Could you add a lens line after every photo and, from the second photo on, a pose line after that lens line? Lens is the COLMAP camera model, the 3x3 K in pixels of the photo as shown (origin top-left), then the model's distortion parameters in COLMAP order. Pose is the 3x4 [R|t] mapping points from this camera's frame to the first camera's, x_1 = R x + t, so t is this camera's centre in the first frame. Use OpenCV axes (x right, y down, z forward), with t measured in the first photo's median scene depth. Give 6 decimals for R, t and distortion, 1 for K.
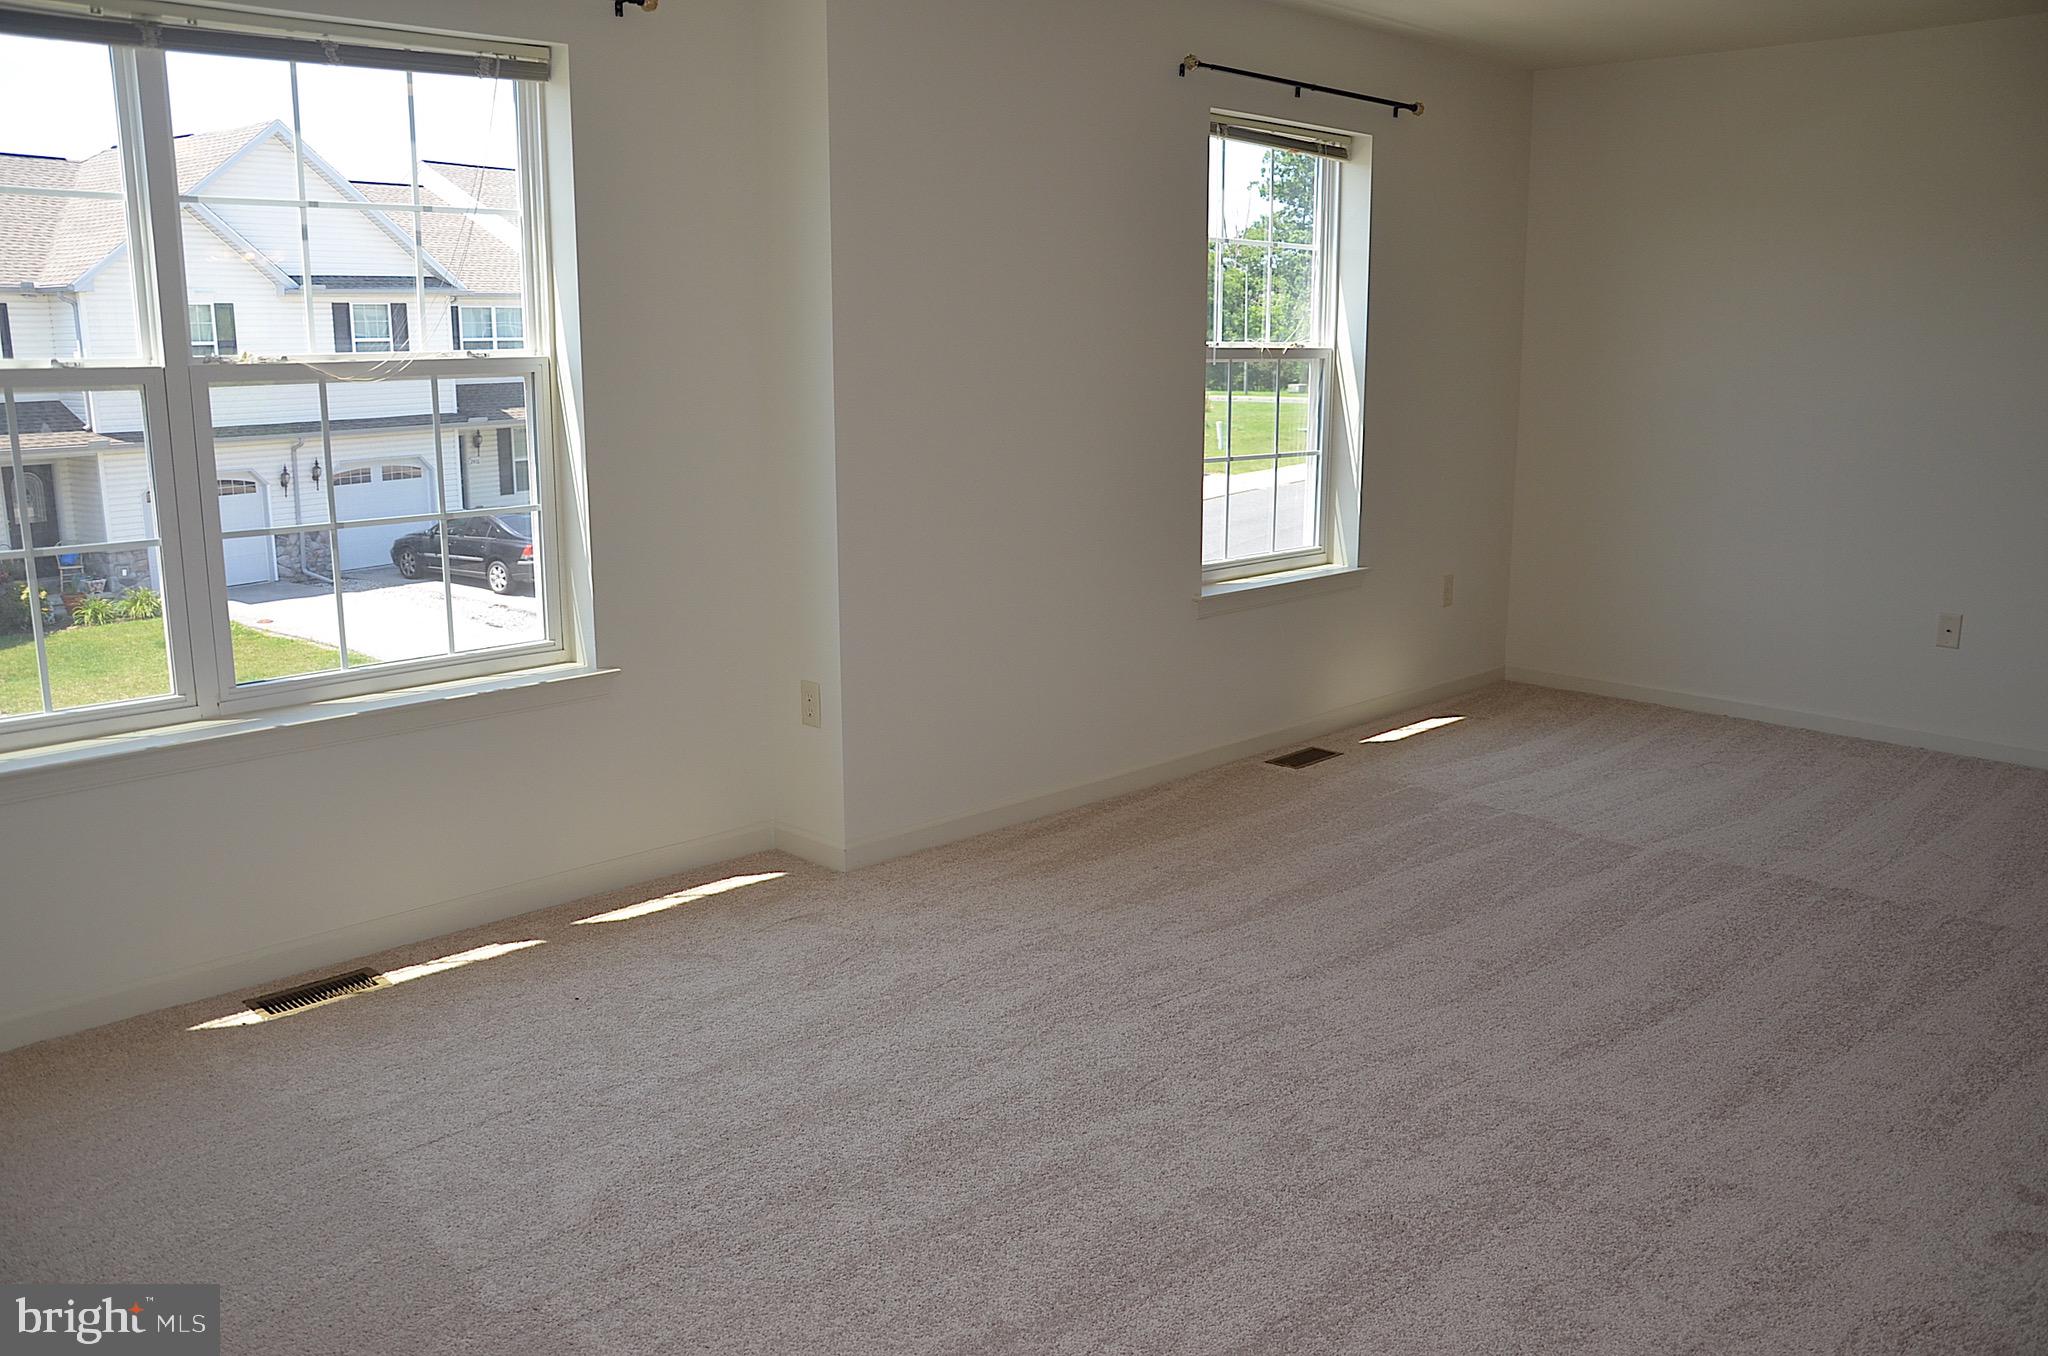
lens RADIAL K [[1612.0, 0, 1025.7], [0, 1612.0, 689.3], [0, 0, 1]] dist [-0.160215, 0.129517]
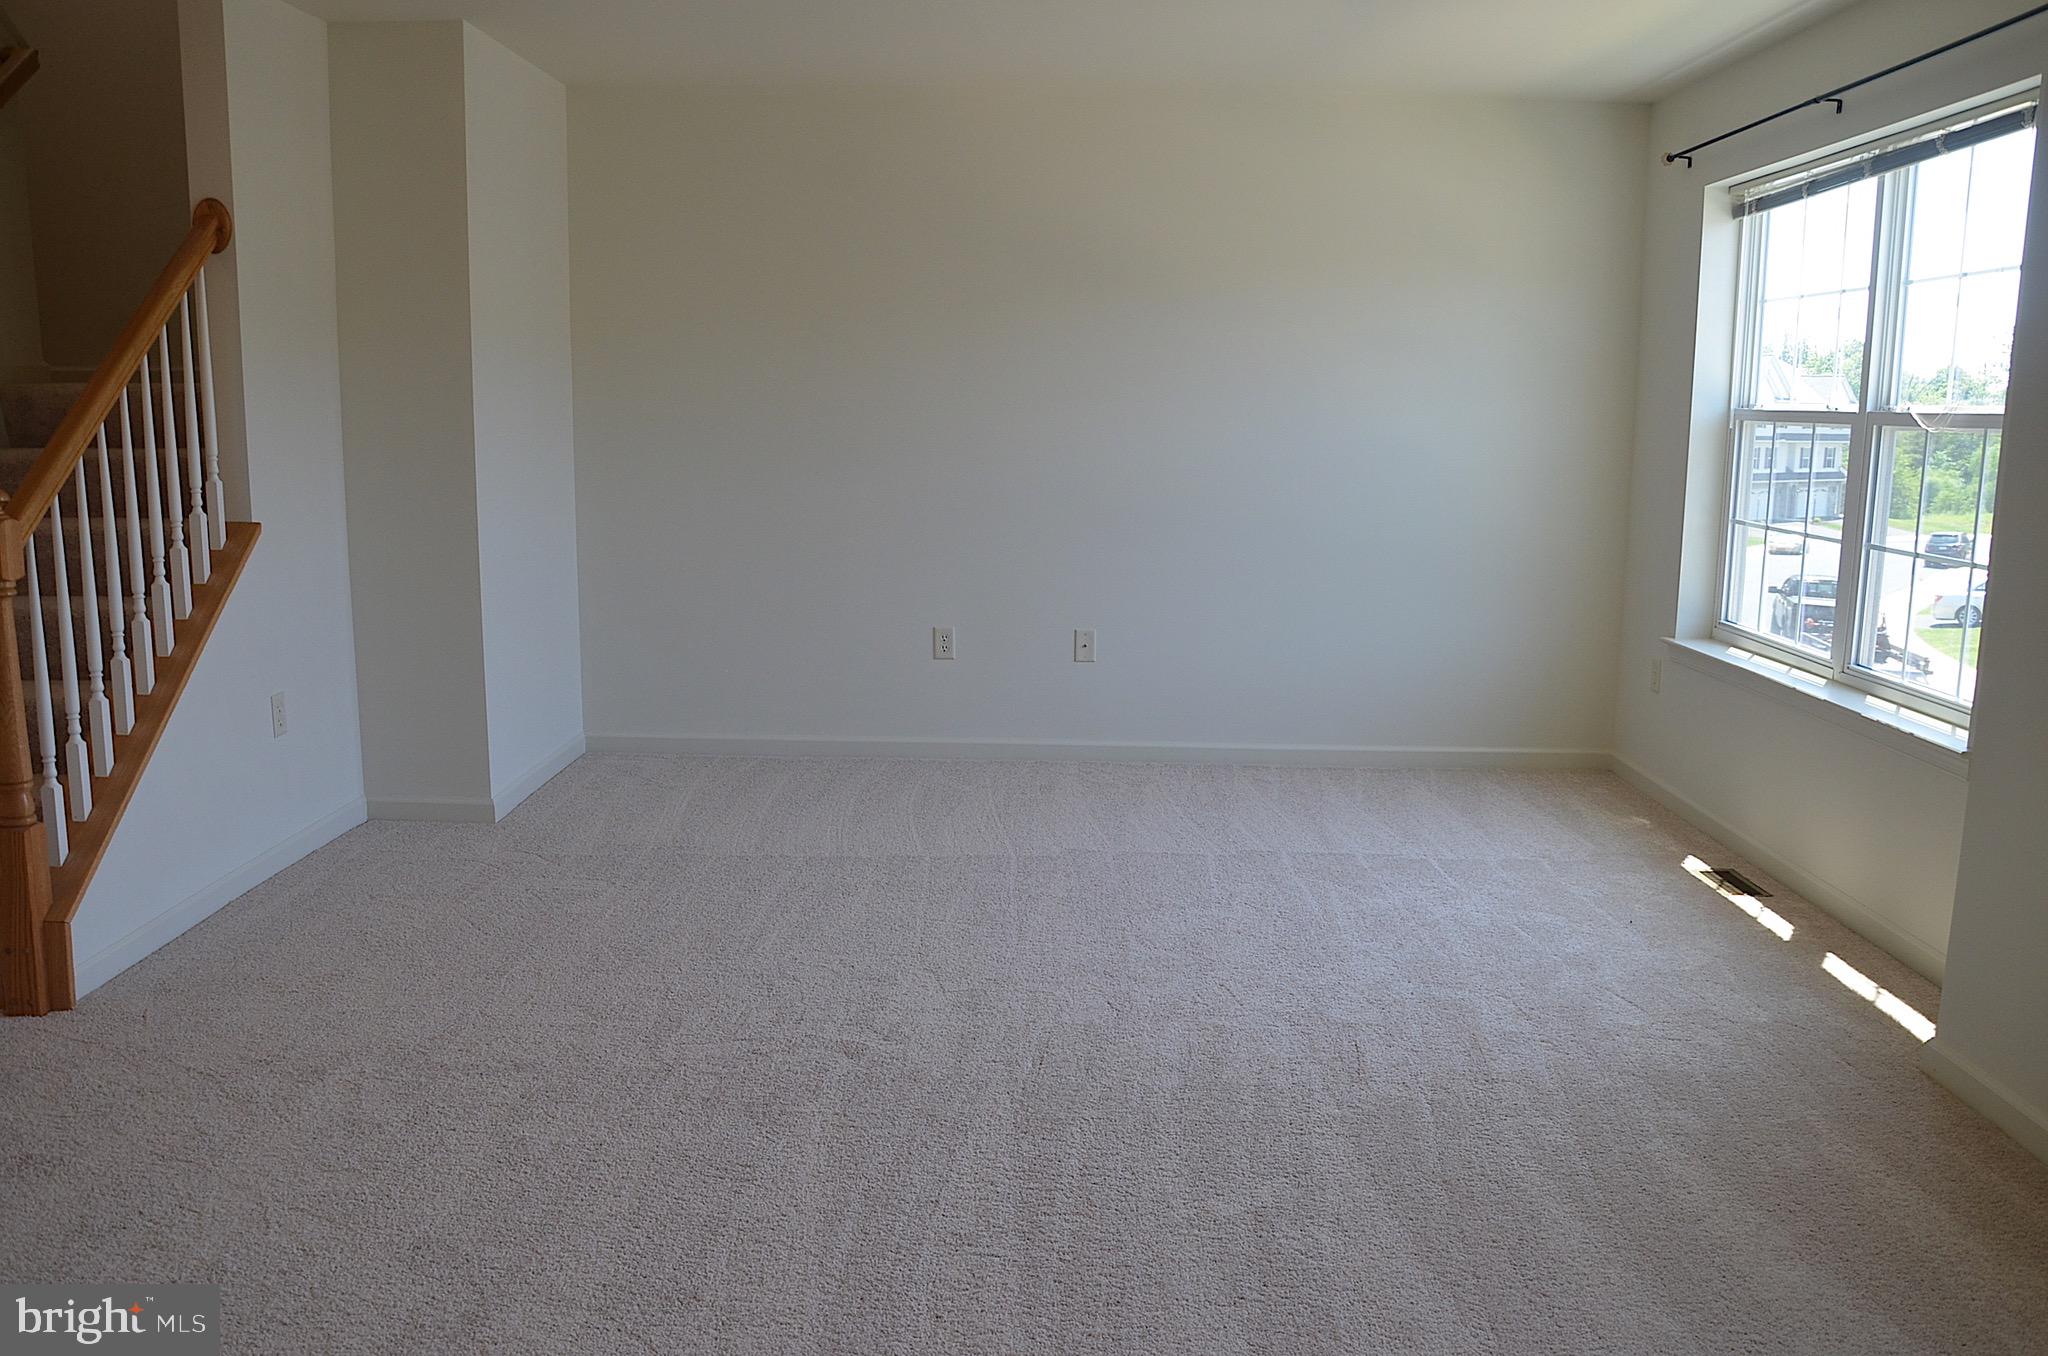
lens RADIAL K [[1612.0, 0, 1025.7], [0, 1612.0, 689.3], [0, 0, 1]] dist [-0.160215, 0.129517]
pose [[-0.719261, 0.111003, -0.685815, 0.711373], [-0.158843, 0.934731, 0.317880, -0.234771], [0.676338, 0.337575, -0.654683, 1.168423]]
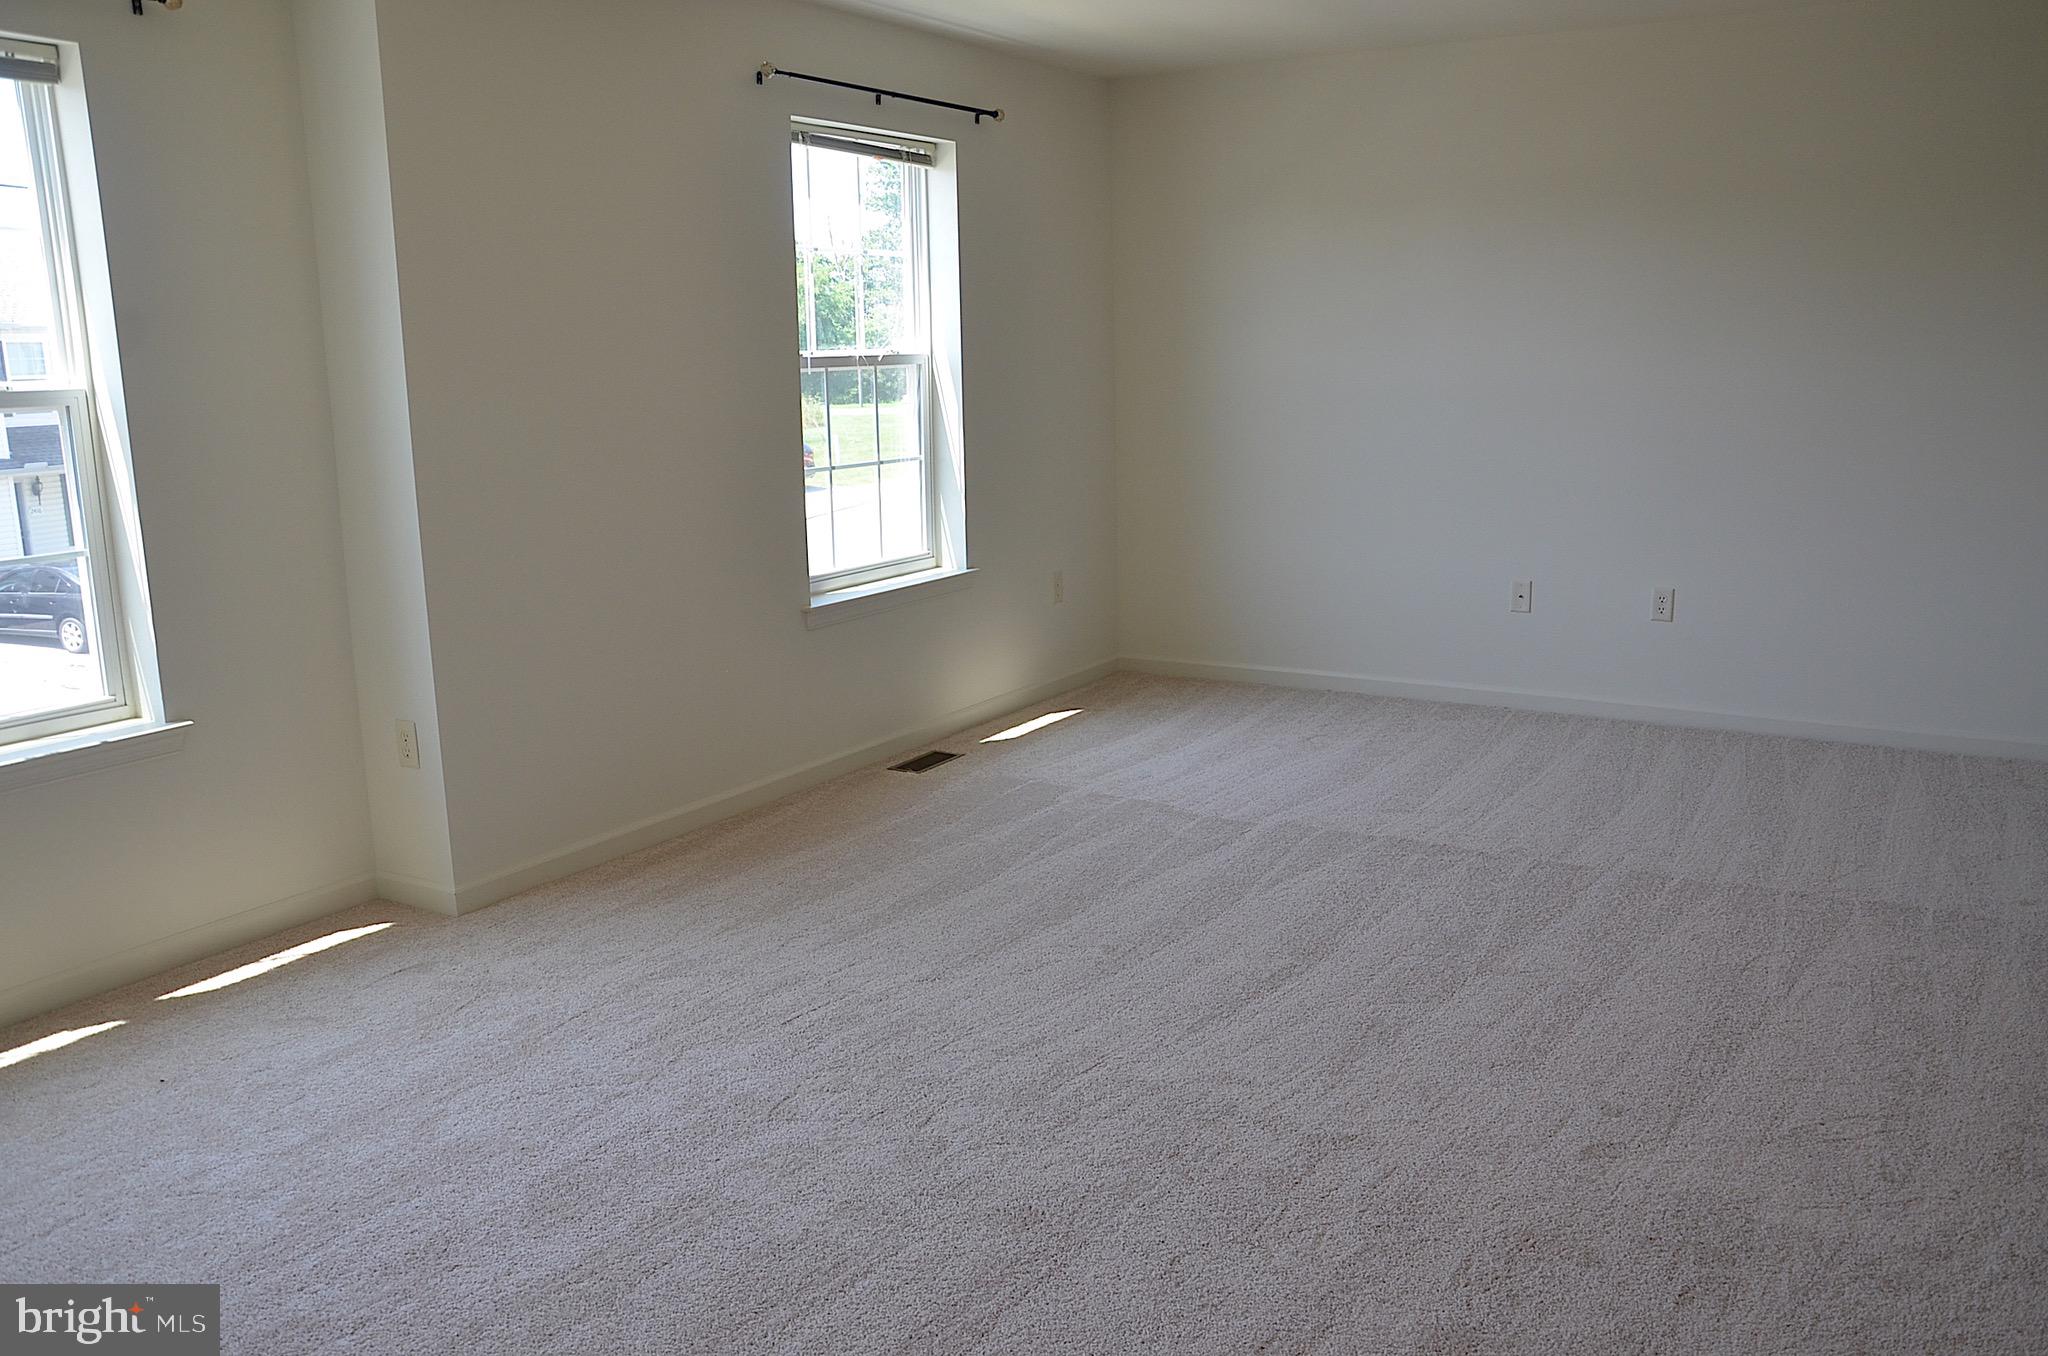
lens RADIAL K [[1612.0, 0, 1025.7], [0, 1612.0, 689.3], [0, 0, 1]] dist [-0.160215, 0.129517]
pose [[0.972135, -0.069243, 0.223964, 0.016986], [0.071154, 0.997465, -0.000463, 0.003550], [-0.223364, 0.016386, 0.974597, 0.006289]]
